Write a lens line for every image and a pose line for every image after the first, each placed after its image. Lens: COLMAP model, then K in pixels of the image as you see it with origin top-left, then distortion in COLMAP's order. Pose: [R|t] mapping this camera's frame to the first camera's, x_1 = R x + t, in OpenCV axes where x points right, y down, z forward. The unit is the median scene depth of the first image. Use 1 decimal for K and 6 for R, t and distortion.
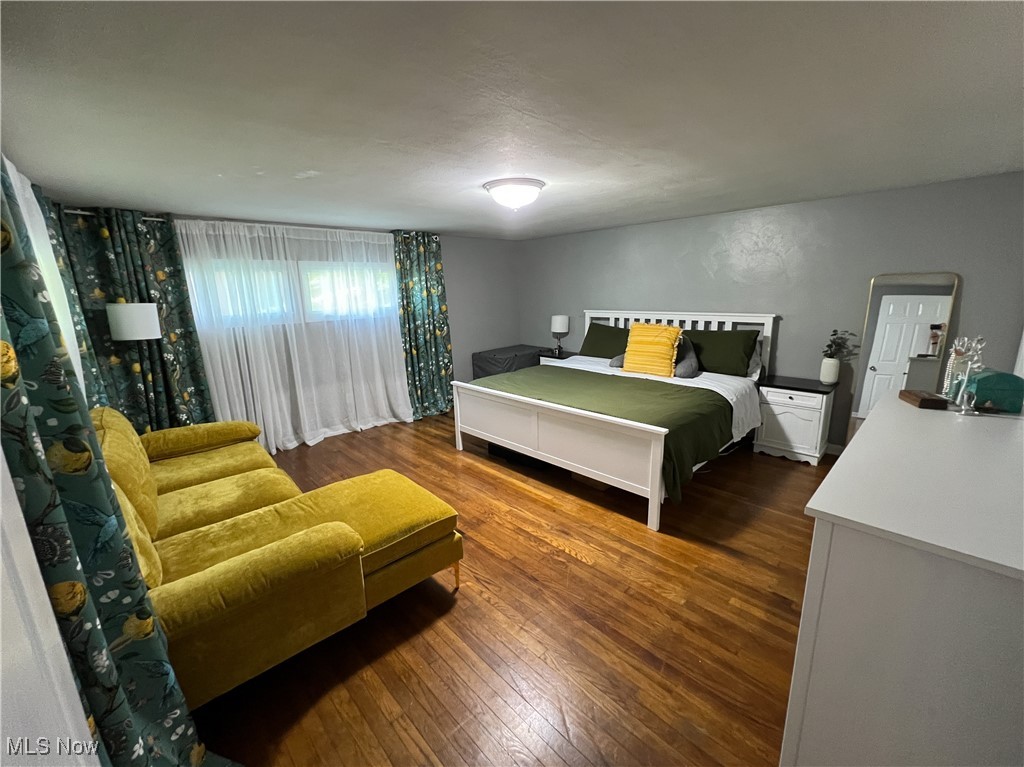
lens RADIAL K [[410.2, 0, 509.9], [0, 410.2, 382.1], [0, 0, 1]] dist [-0.000430, -0.000345]
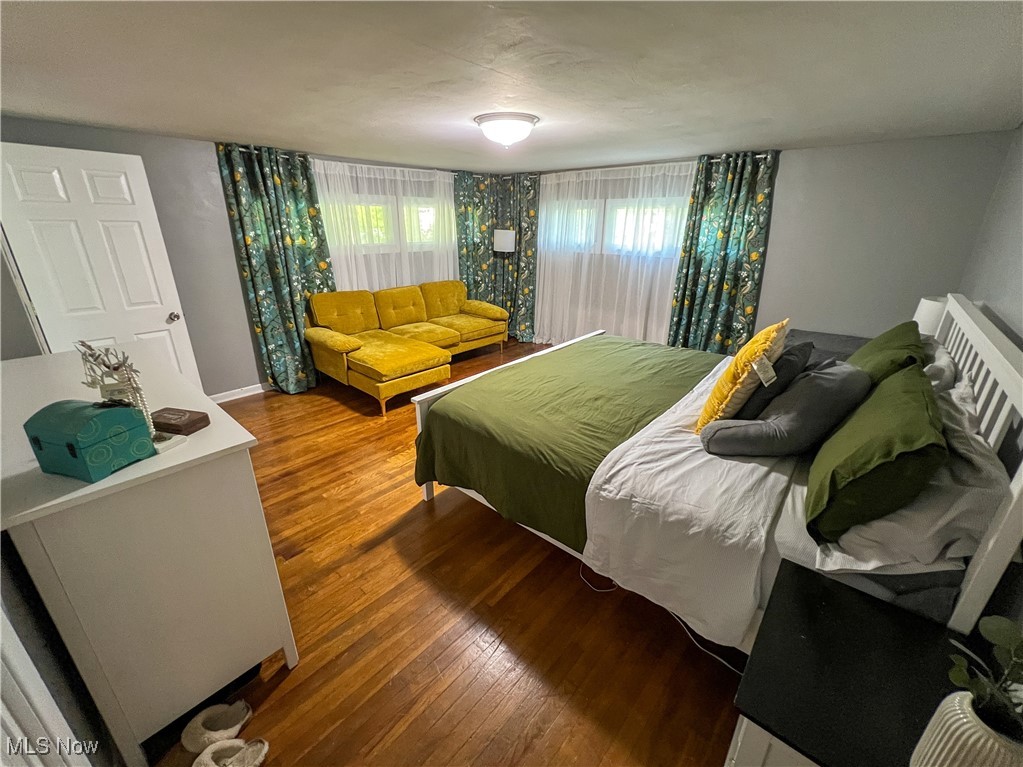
lens RADIAL K [[409.8, 0, 509.4], [0, 409.8, 382.1], [0, 0, 1]] dist [-0.000430, -0.000345]
pose [[0.098476, 0.380168, -0.919660, 1.120395], [-0.233488, 0.907181, 0.350008, -0.255213], [0.967360, 0.180262, 0.178100, 0.950112]]
